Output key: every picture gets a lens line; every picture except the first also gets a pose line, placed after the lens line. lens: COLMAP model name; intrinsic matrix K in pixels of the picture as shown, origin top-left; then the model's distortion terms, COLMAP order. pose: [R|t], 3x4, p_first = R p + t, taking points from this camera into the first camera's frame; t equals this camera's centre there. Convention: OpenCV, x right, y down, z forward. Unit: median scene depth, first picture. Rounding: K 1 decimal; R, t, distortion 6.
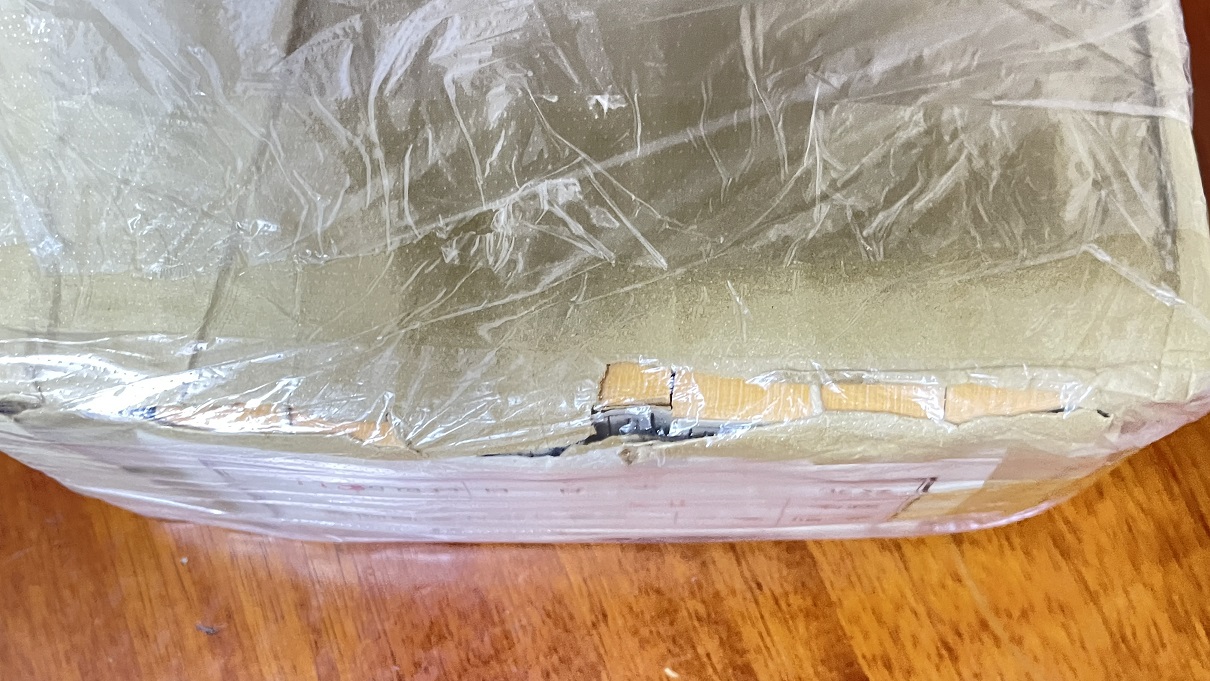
lens RADIAL K [[1229.8, 0, 605.0], [0, 1229.8, 340.5], [0, 0, 1]] dist [0.118043, -0.413160]
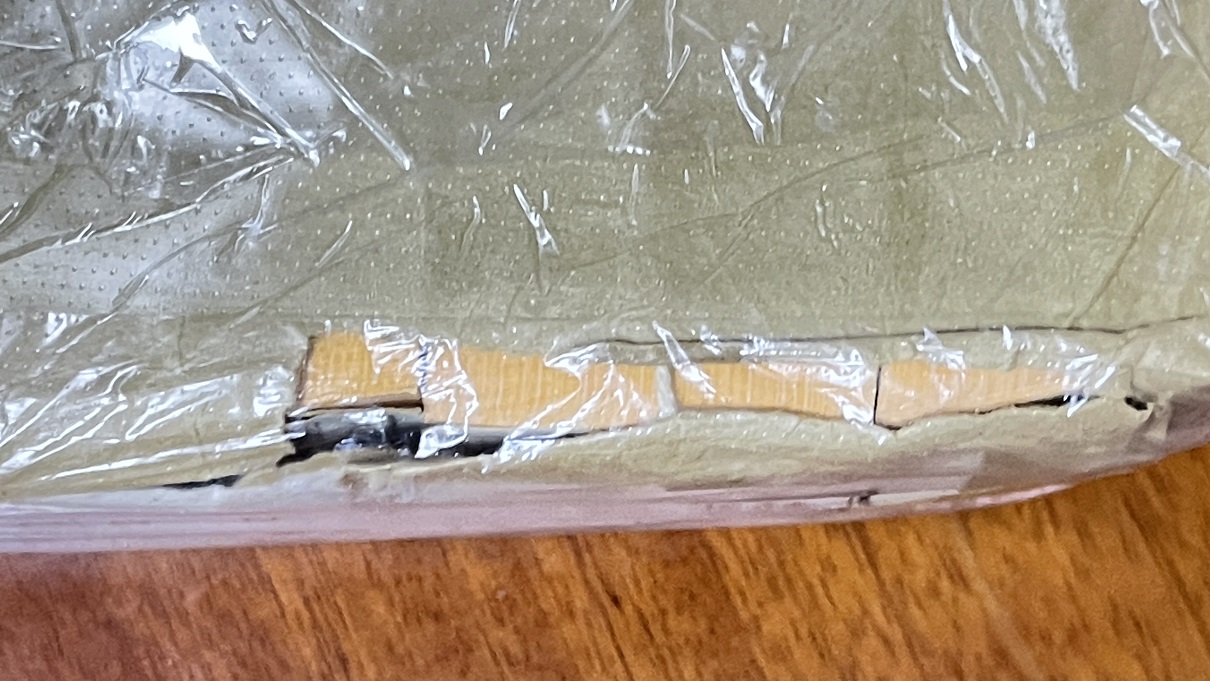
lens RADIAL K [[2753.4, 0, 605.0], [0, 2753.4, 340.5], [0, 0, 1]] dist [0.478578, -5.192285]
pose [[0.997515, -0.031307, 0.063122, 0.058582], [0.017049, 0.976487, 0.214899, -0.257434], [-0.068366, -0.213289, 0.974594, -0.283374]]
